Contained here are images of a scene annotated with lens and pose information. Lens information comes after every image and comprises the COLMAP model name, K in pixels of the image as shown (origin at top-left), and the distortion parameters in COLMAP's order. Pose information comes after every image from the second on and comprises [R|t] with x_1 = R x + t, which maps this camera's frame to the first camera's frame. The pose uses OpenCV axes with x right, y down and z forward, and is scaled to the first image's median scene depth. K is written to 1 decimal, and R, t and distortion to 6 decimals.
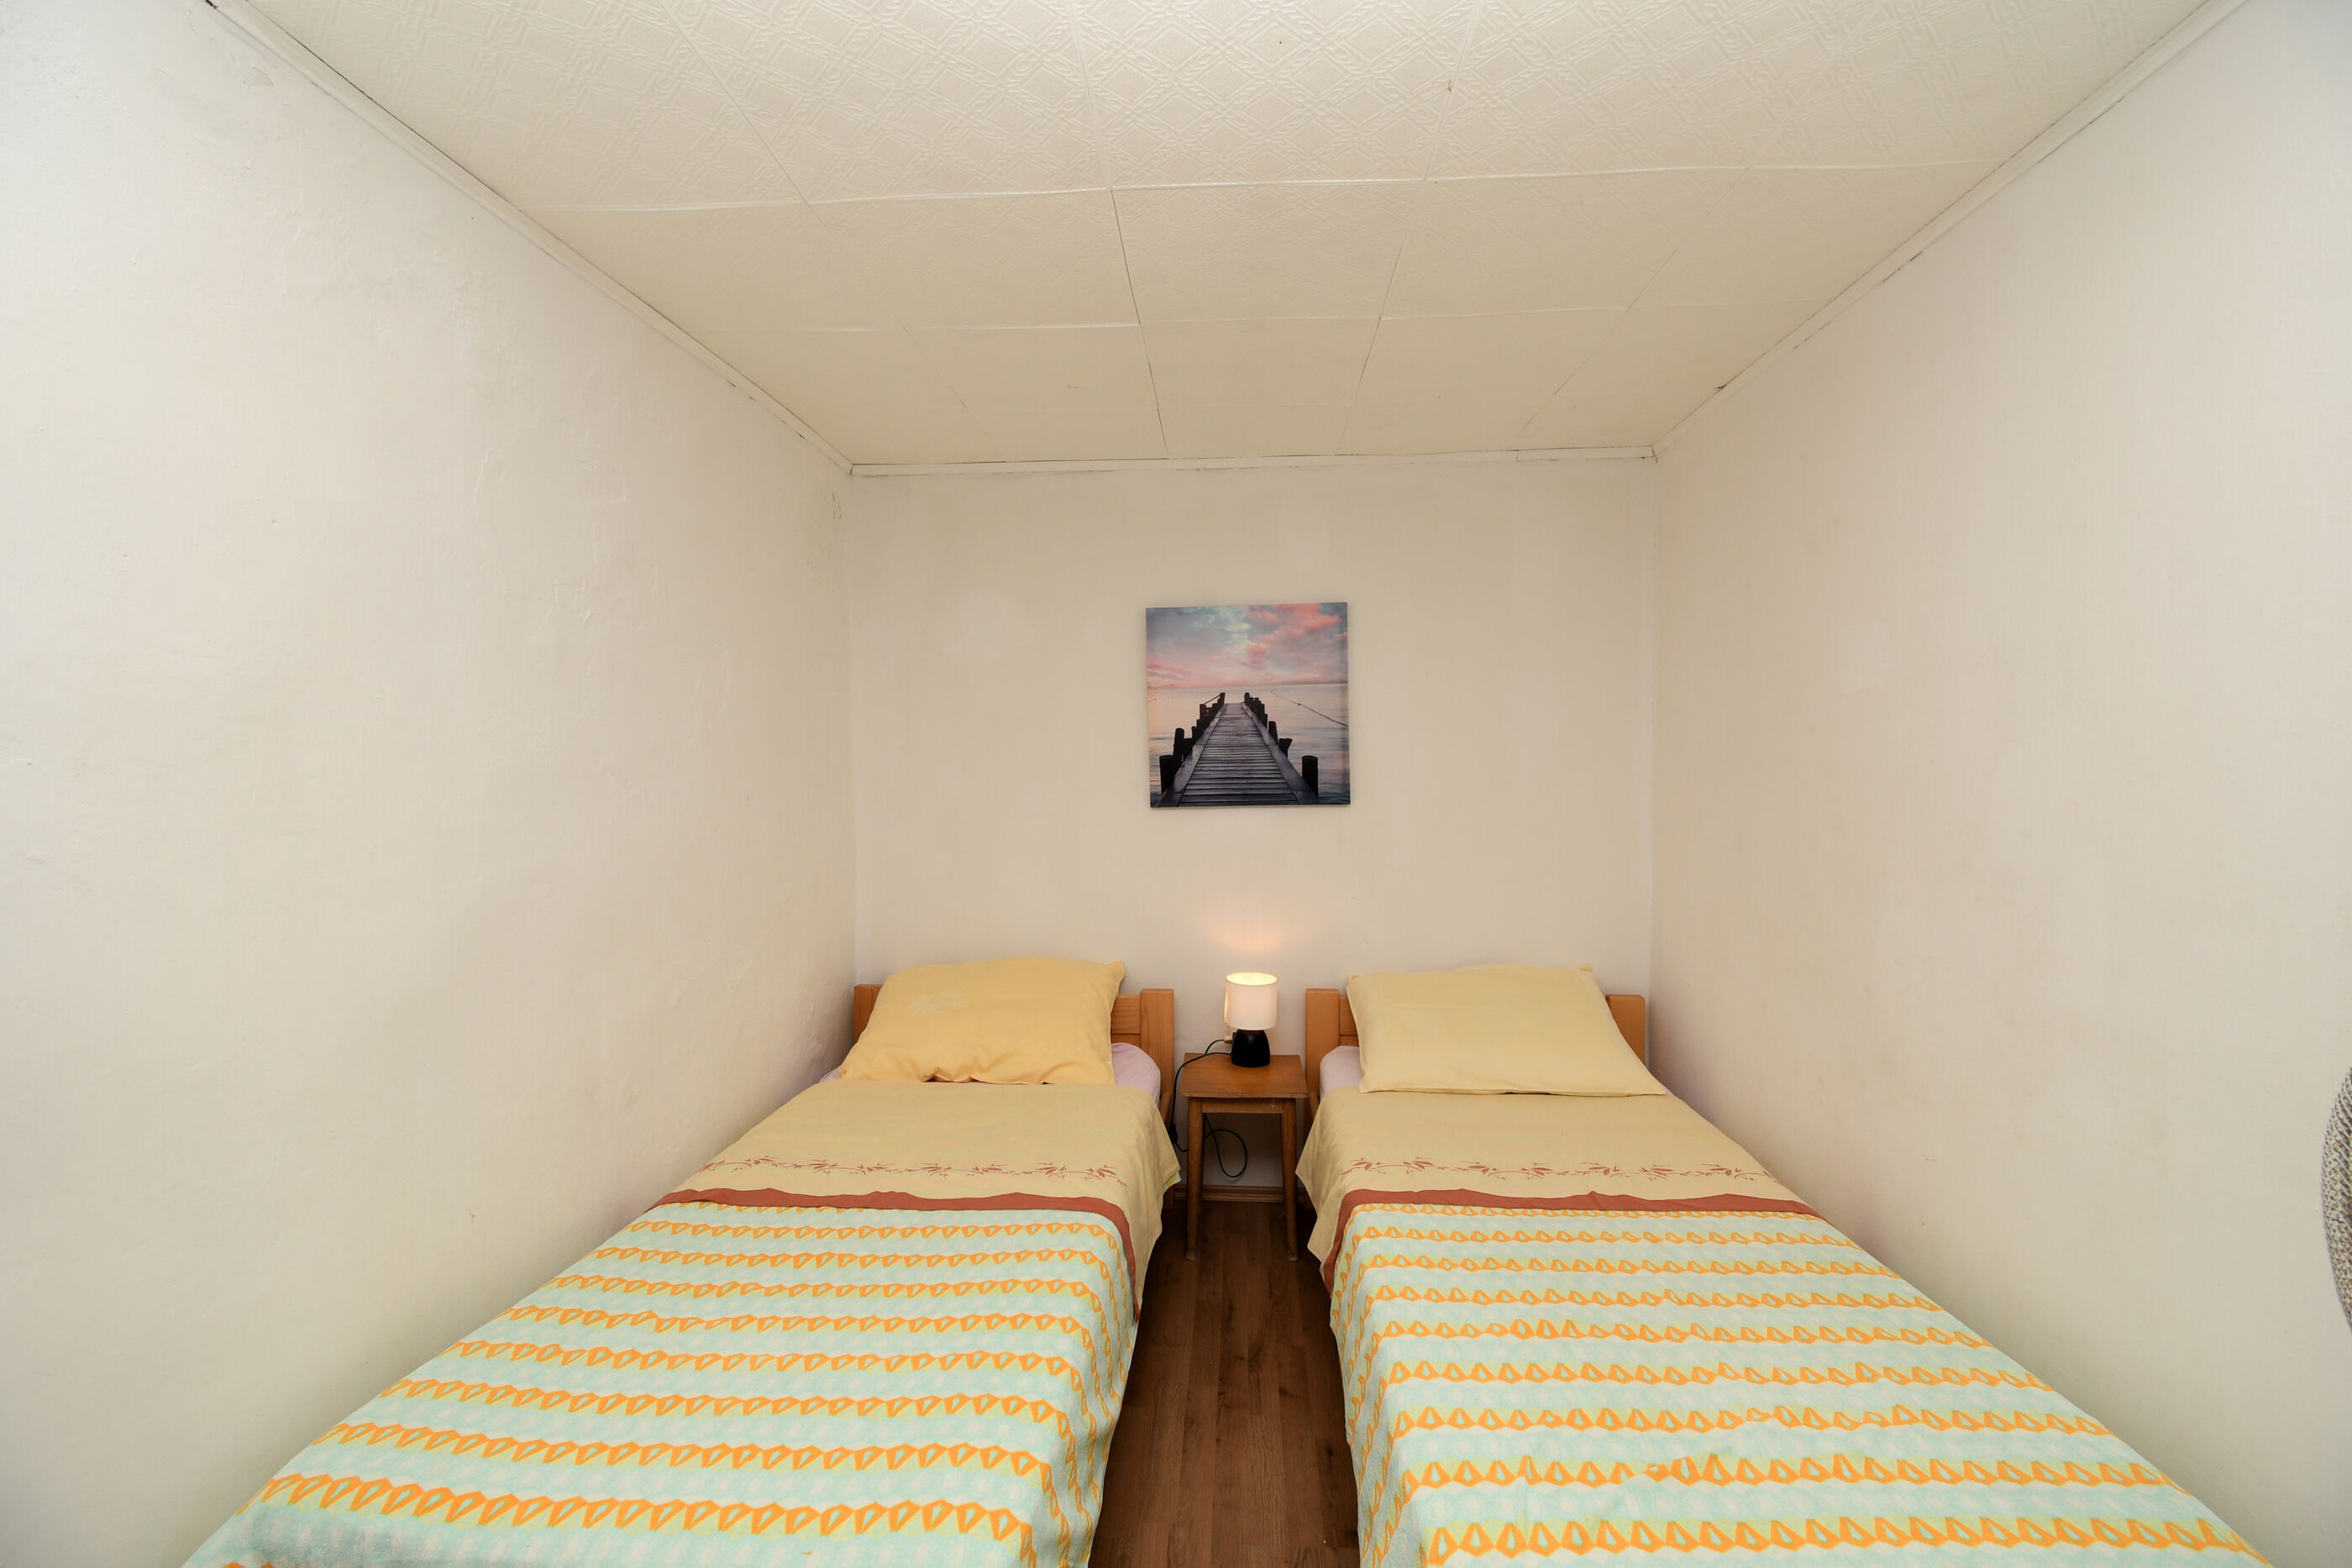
lens RADIAL K [[1031.1, 0, 1175.4], [0, 1031.1, 787.8], [0, 0, 1]] dist [0.014700, -0.021793]
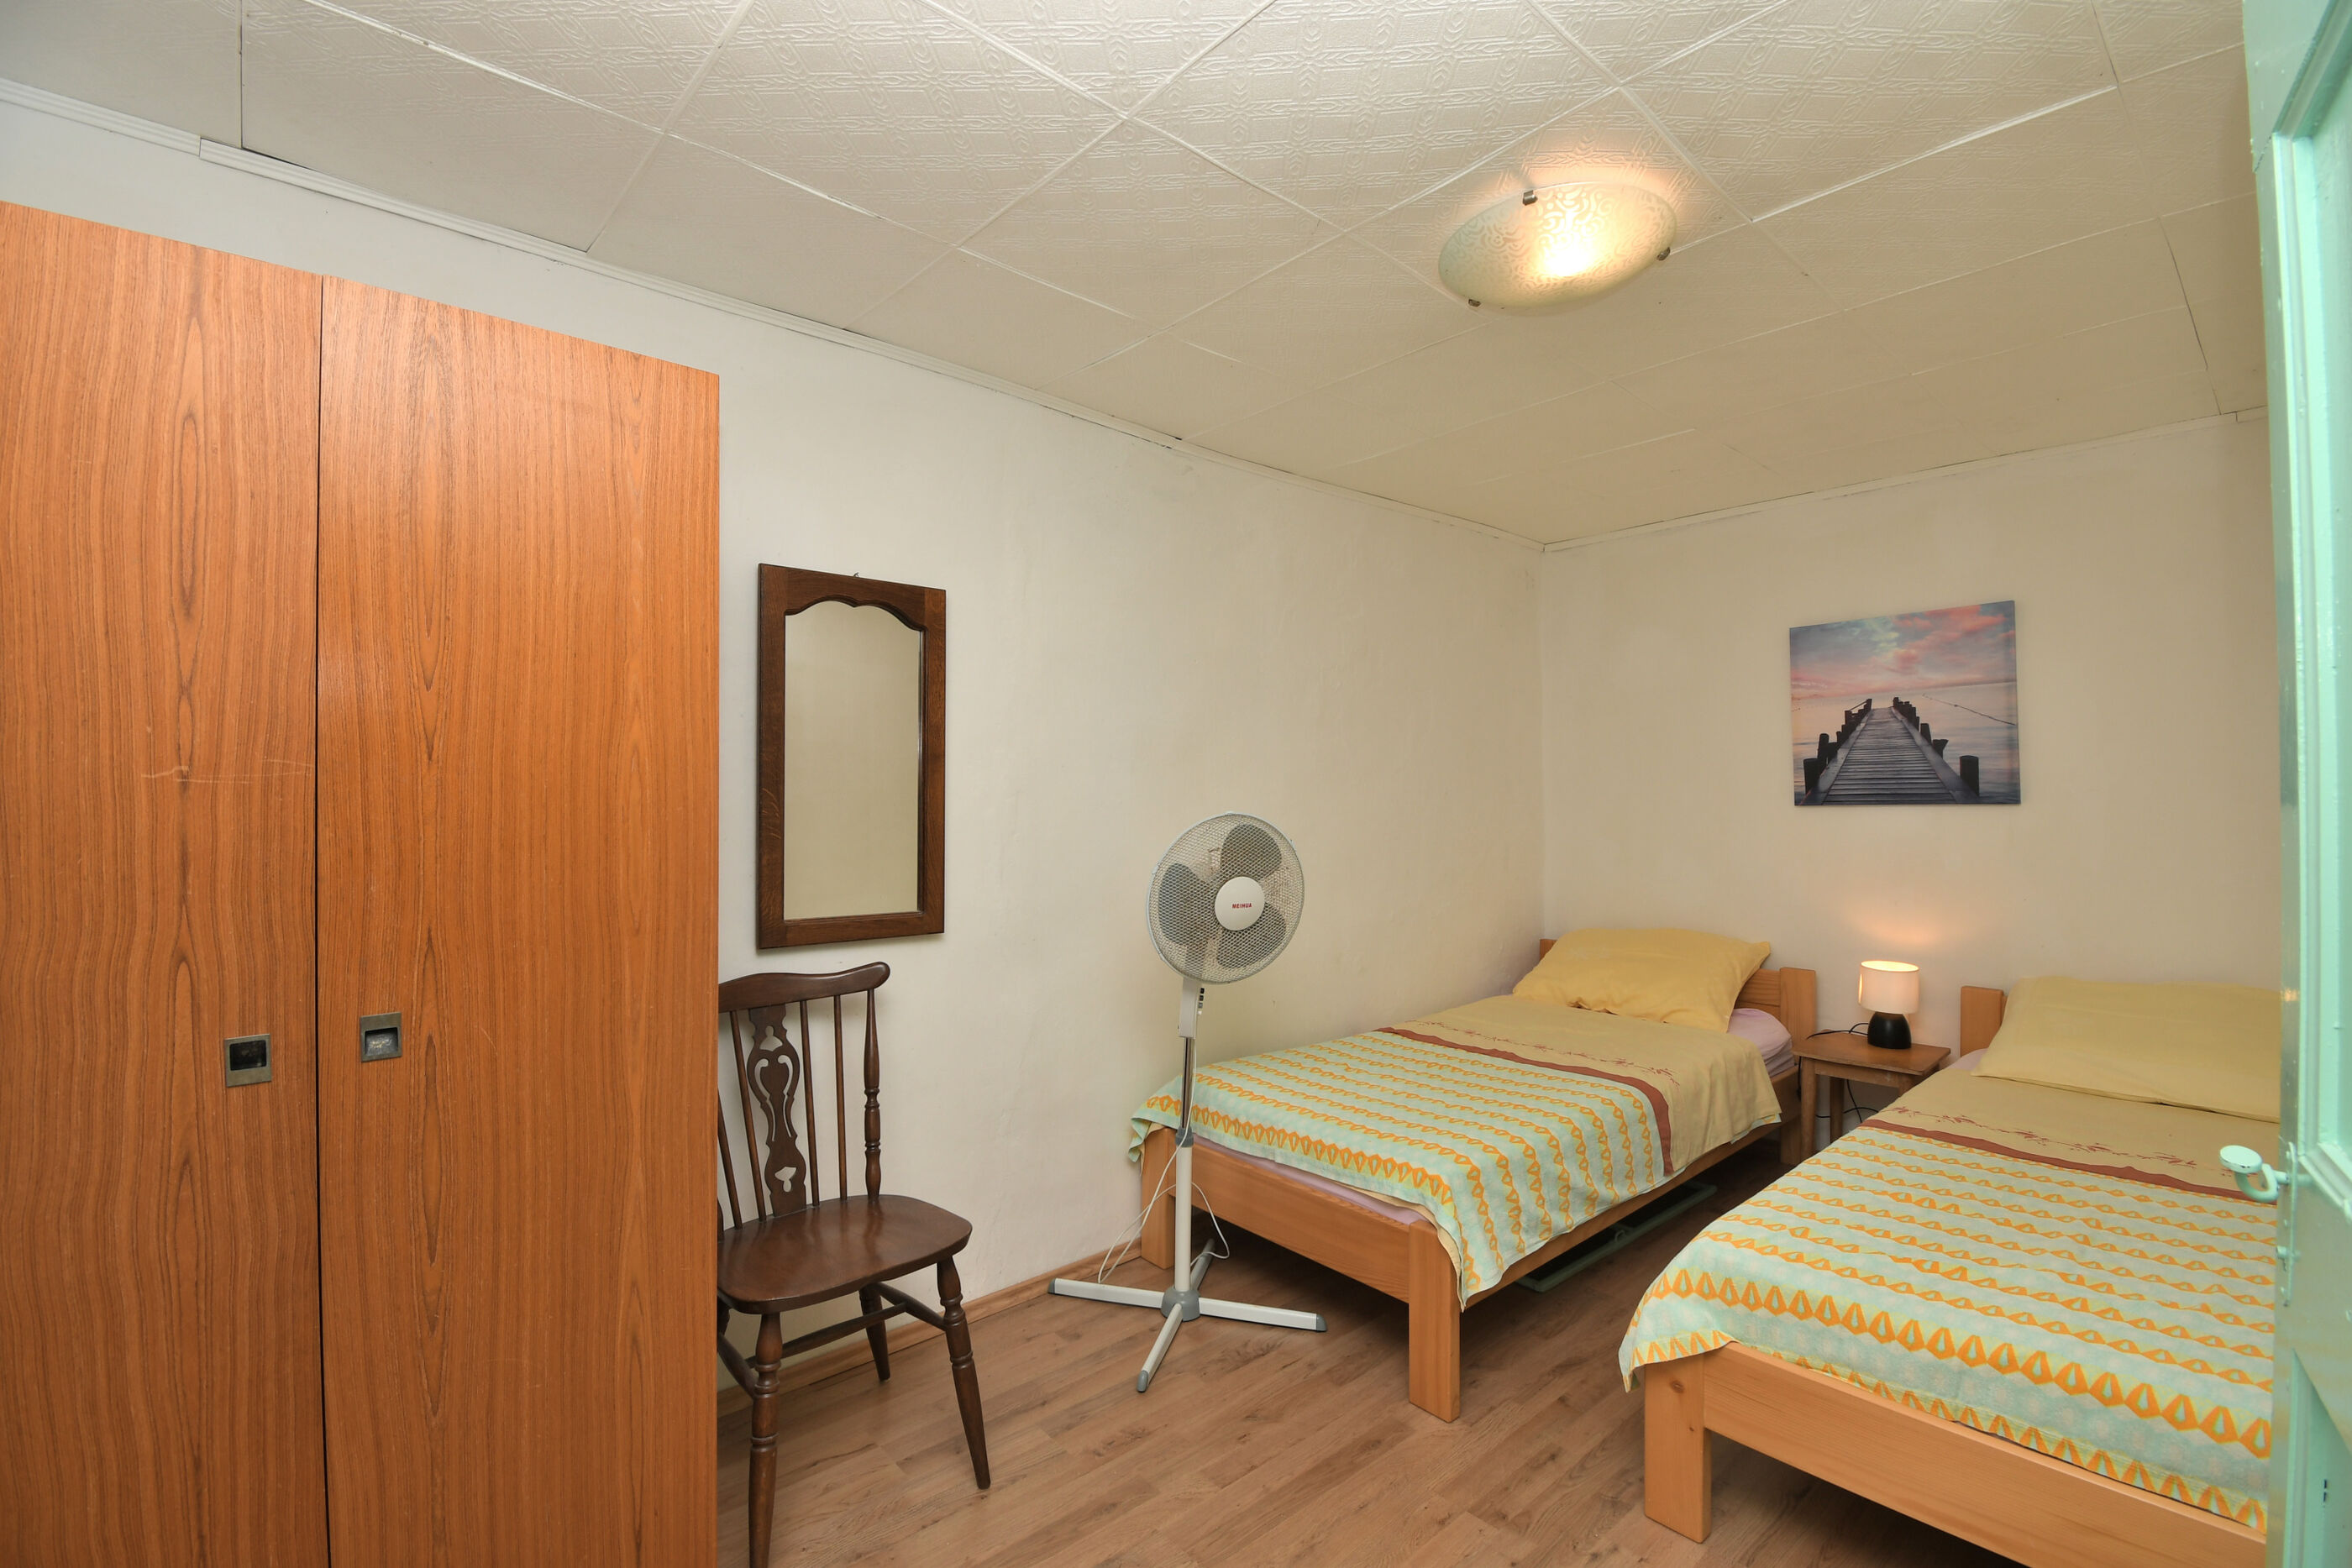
lens RADIAL K [[1031.1, 0, 1173.7], [0, 1031.1, 784.0], [0, 0, 1]] dist [0.014700, -0.021793]
pose [[0.705757, -0.005542, -0.708432, 0.297304], [-0.008931, 0.999820, -0.016719, 0.020750], [0.708397, 0.018126, 0.705581, -0.269081]]
